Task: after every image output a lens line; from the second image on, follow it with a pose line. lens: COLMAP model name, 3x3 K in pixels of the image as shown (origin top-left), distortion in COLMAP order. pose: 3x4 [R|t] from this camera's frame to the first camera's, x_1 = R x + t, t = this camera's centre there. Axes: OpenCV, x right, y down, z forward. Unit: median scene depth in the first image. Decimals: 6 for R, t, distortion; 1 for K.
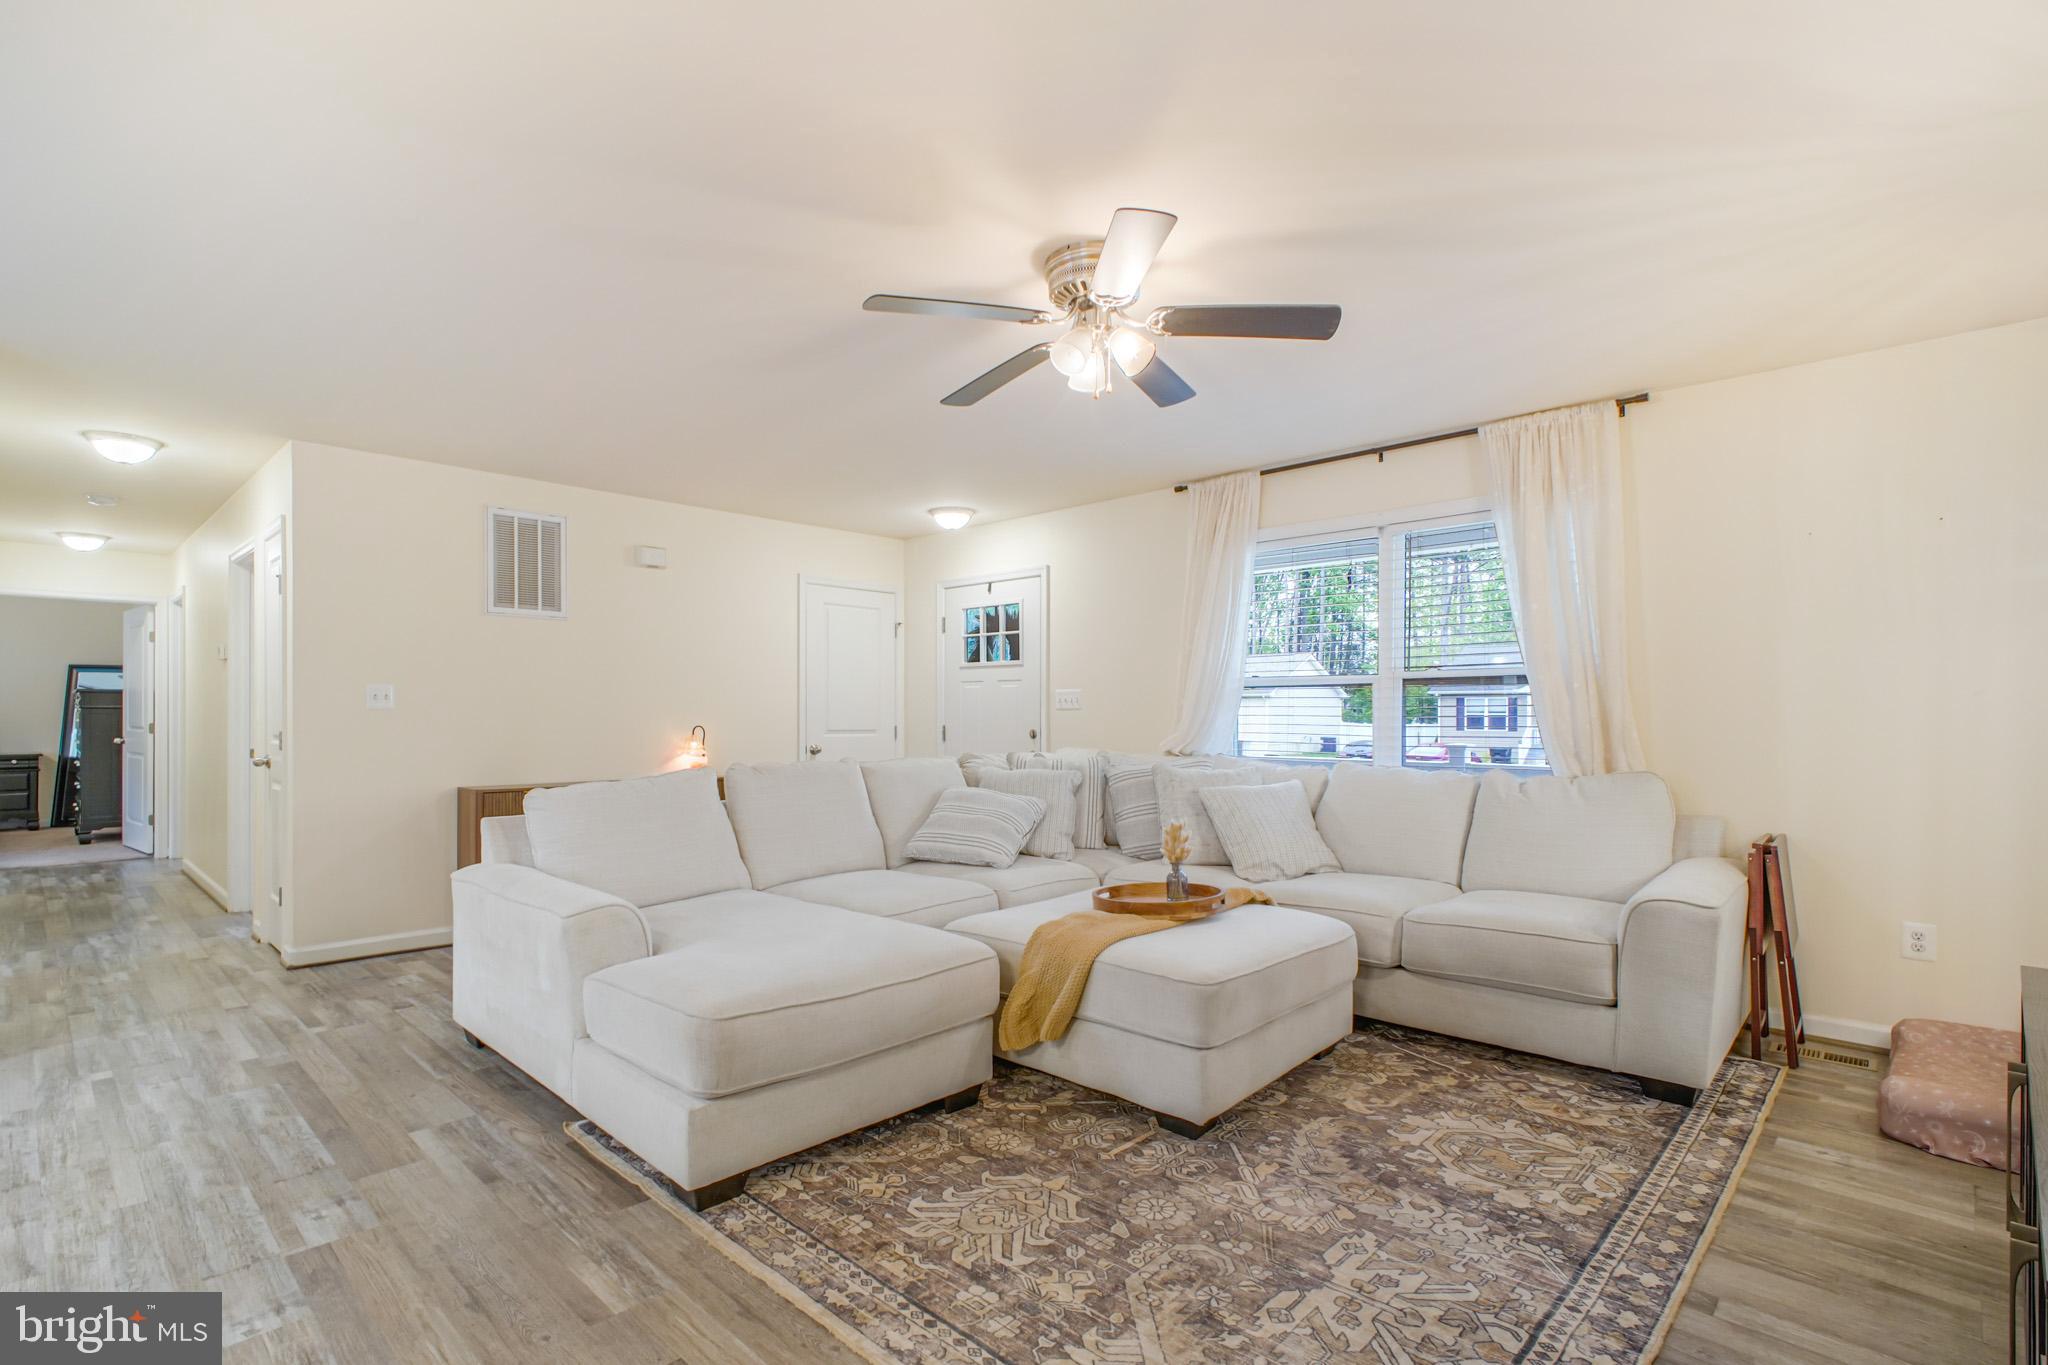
lens RADIAL K [[959.0, 0, 995.8], [0, 959.0, 724.1], [0, 0, 1]] dist [0.002015, -0.006044]
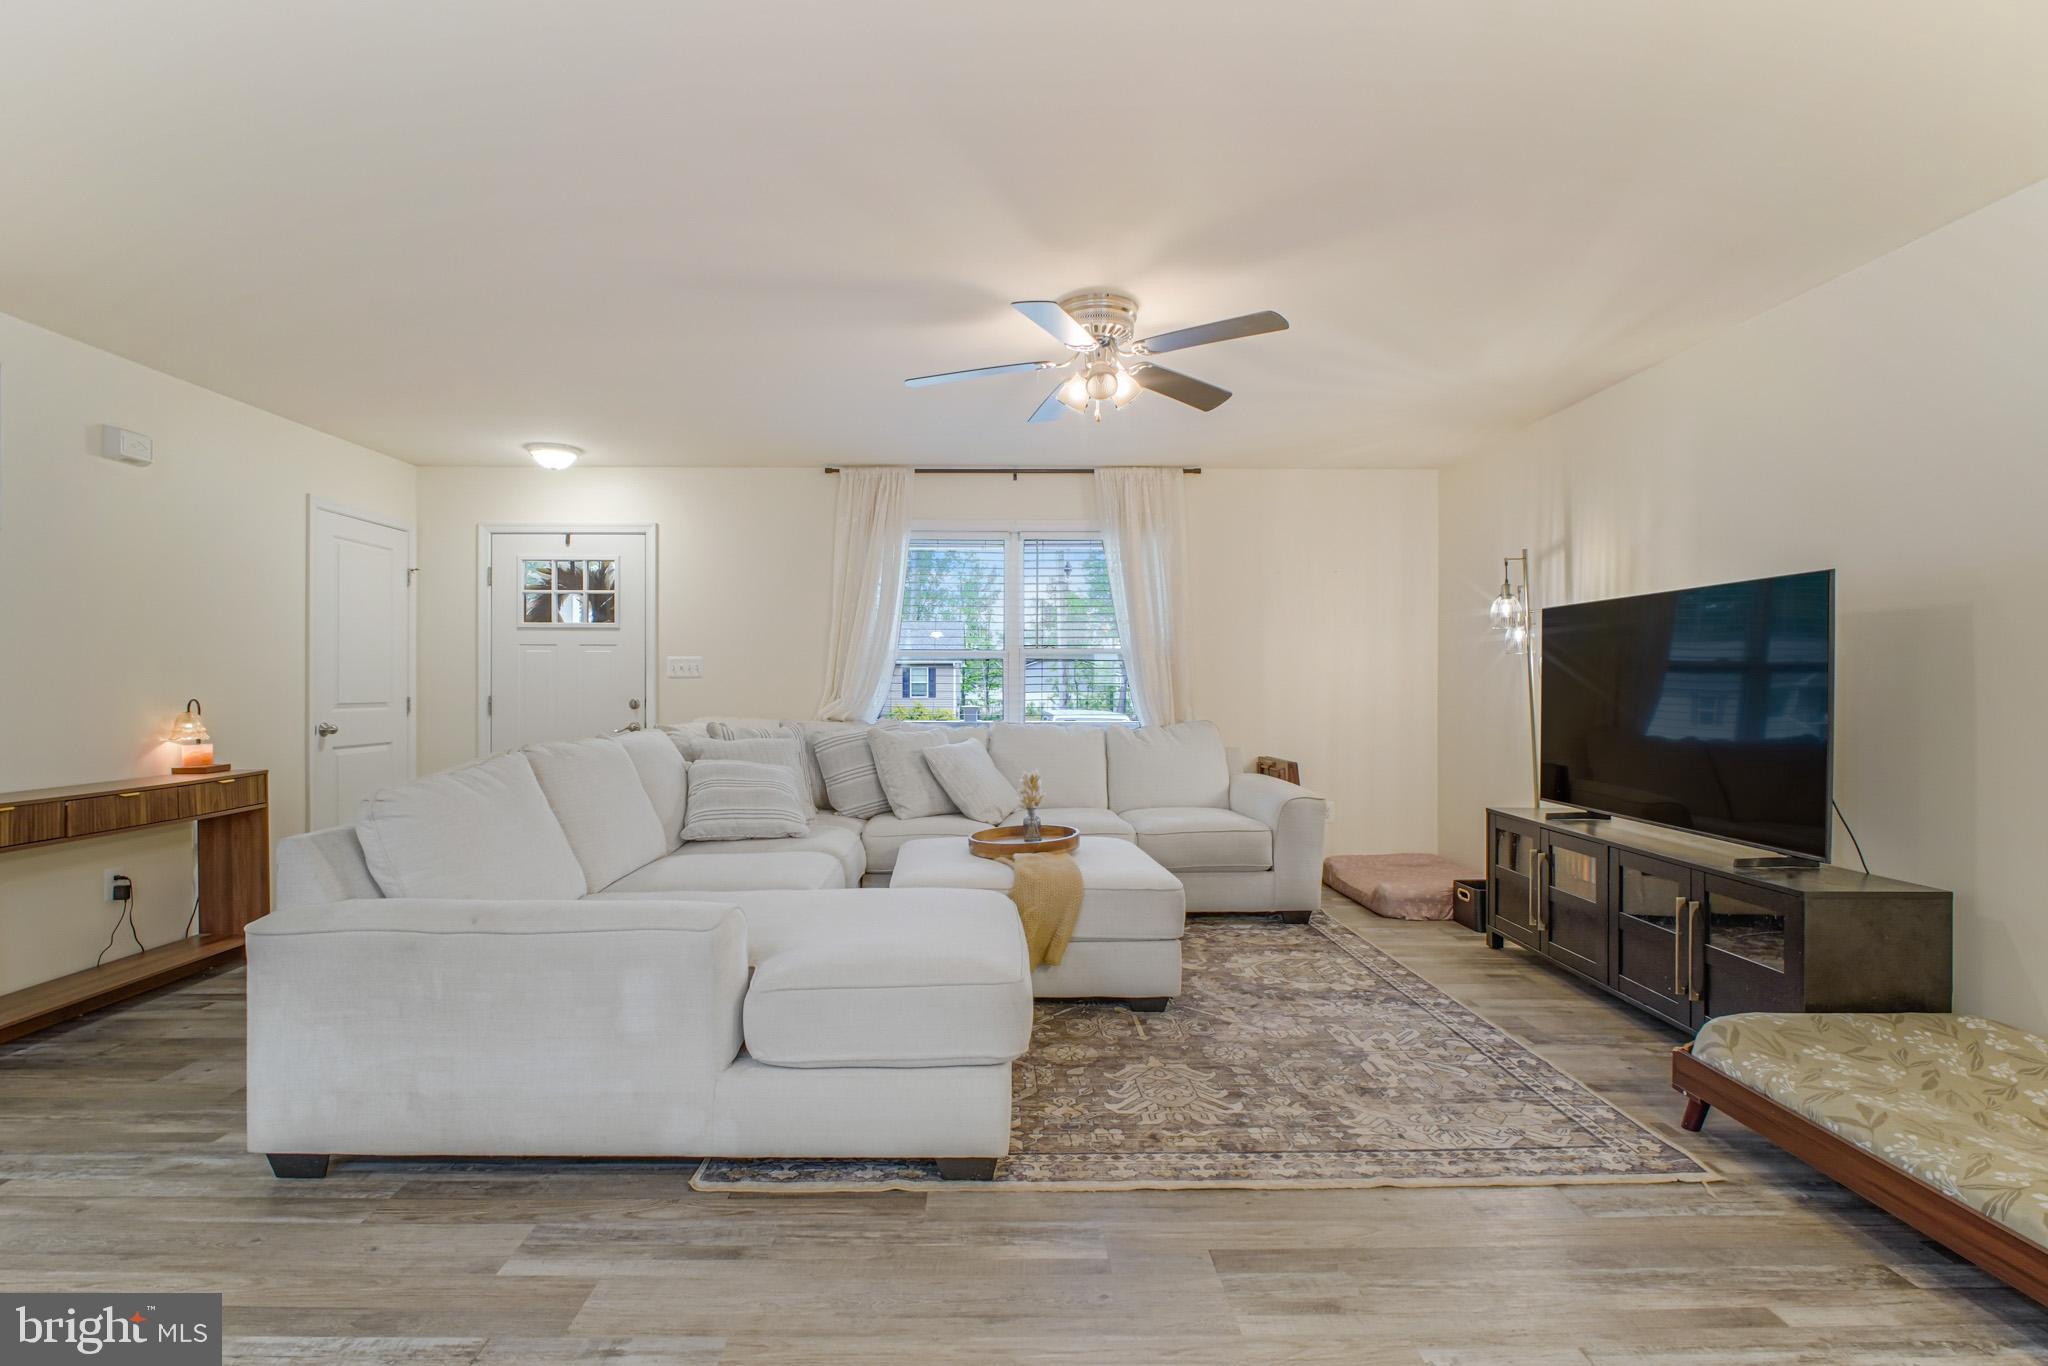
lens RADIAL K [[959.0, 0, 1003.0], [0, 959.0, 670.7], [0, 0, 1]] dist [0.002015, -0.006044]
pose [[0.704246, 0.007467, 0.709916, -0.654450], [0.007390, 0.999813, -0.017848, -0.004163], [-0.709917, 0.017816, 0.704060, 0.177567]]
